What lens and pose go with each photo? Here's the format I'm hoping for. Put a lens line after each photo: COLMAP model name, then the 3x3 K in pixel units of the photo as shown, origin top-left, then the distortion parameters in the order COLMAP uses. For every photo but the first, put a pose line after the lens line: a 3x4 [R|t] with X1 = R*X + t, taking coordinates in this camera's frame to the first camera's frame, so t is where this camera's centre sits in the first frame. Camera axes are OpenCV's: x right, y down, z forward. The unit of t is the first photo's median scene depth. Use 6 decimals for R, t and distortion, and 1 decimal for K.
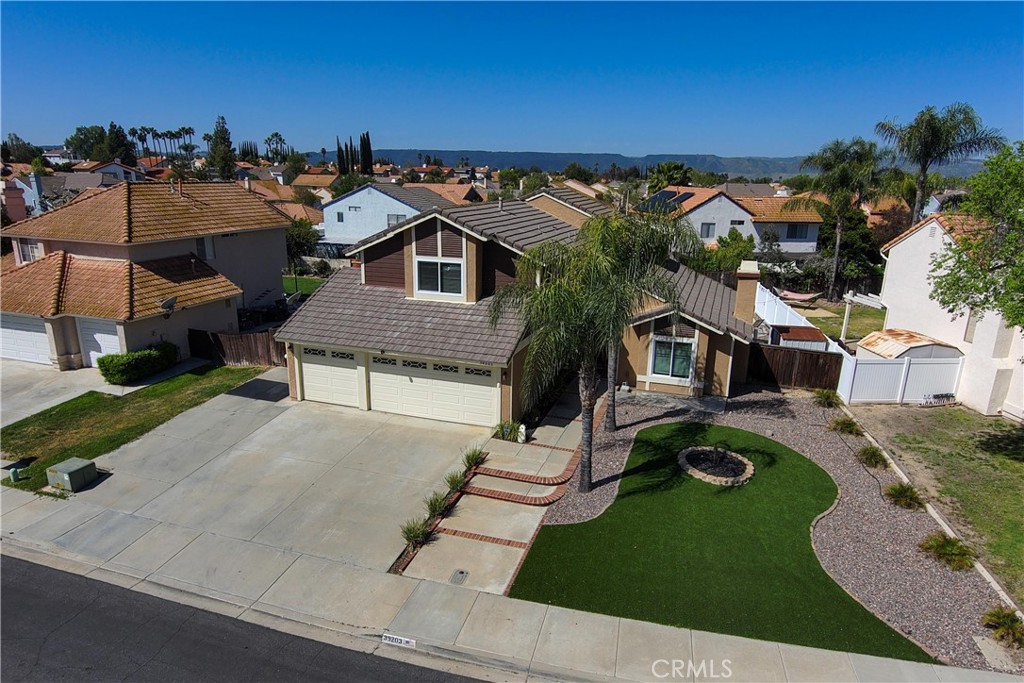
lens RADIAL K [[645.8, 0, 512.6], [0, 645.8, 362.1], [0, 0, 1]] dist [-0.002914, 0.000365]
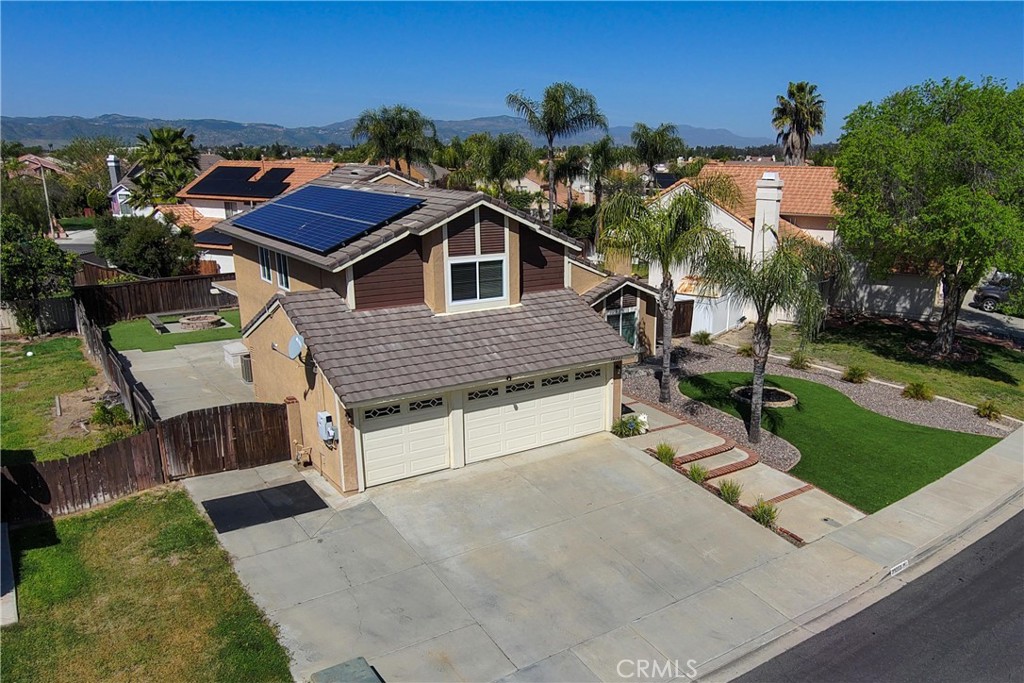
lens RADIAL K [[800.5, 0, 589.9], [0, 800.5, 381.5], [0, 0, 1]] dist [-0.000697, -0.000861]
pose [[0.566415, -0.237200, 0.789247, -0.842743], [0.229893, 0.965145, 0.125078, -0.102216], [-0.791406, 0.110596, 0.601203, 0.306472]]
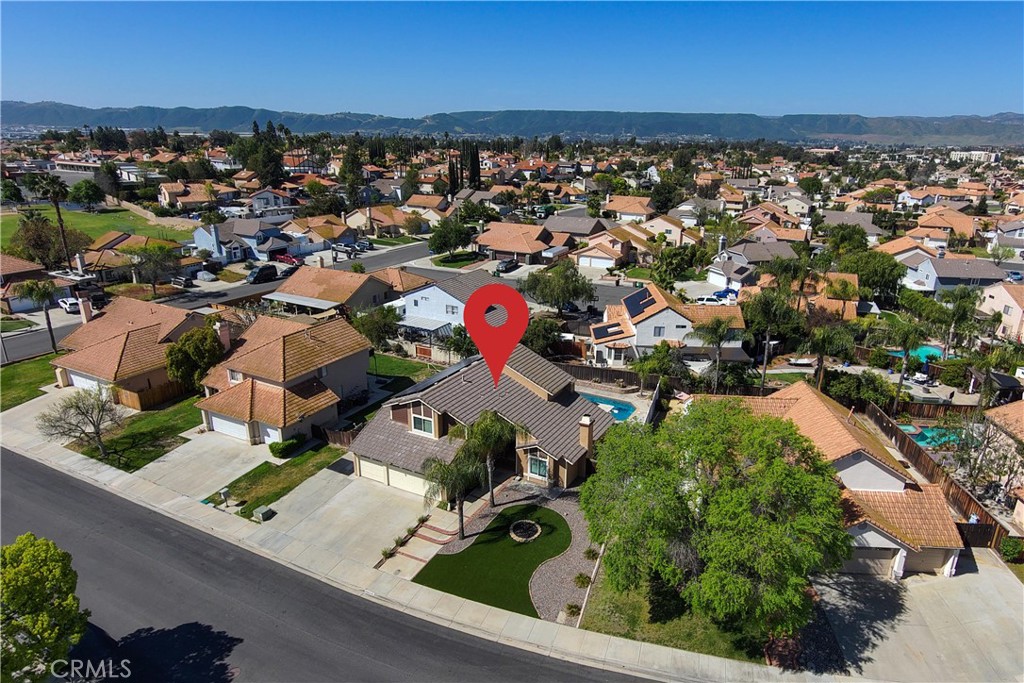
lens RADIAL K [[645.4, 0, 542.5], [0, 645.4, 354.8], [0, 0, 1]] dist [-0.003318, 0.000727]
pose [[0.989514, 0.048765, -0.135956, 0.544240], [-0.042195, 0.997817, 0.050796, -0.479982], [0.138137, -0.044527, 0.989412, -1.010006]]
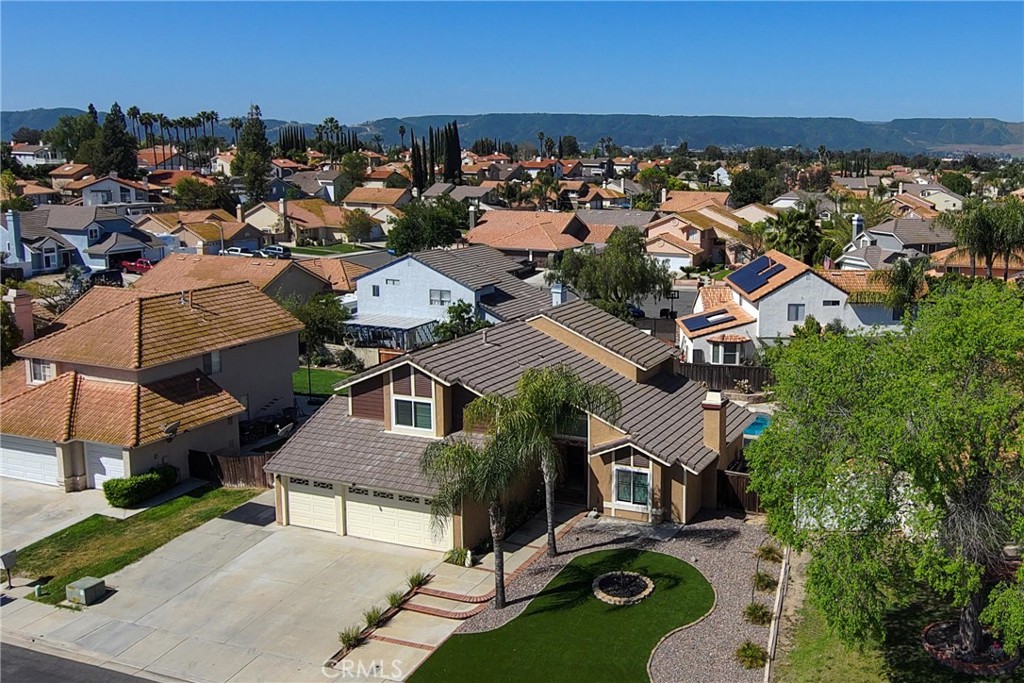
lens RADIAL K [[1004.5, 0, 665.5], [0, 1004.5, 300.3], [0, 0, 1]] dist [-0.008071, 0.003885]
pose [[0.999654, -0.000351, -0.026320, 0.366778], [-0.003117, 0.991298, -0.131602, -0.098789], [0.026137, 0.131638, 0.990953, -0.731104]]
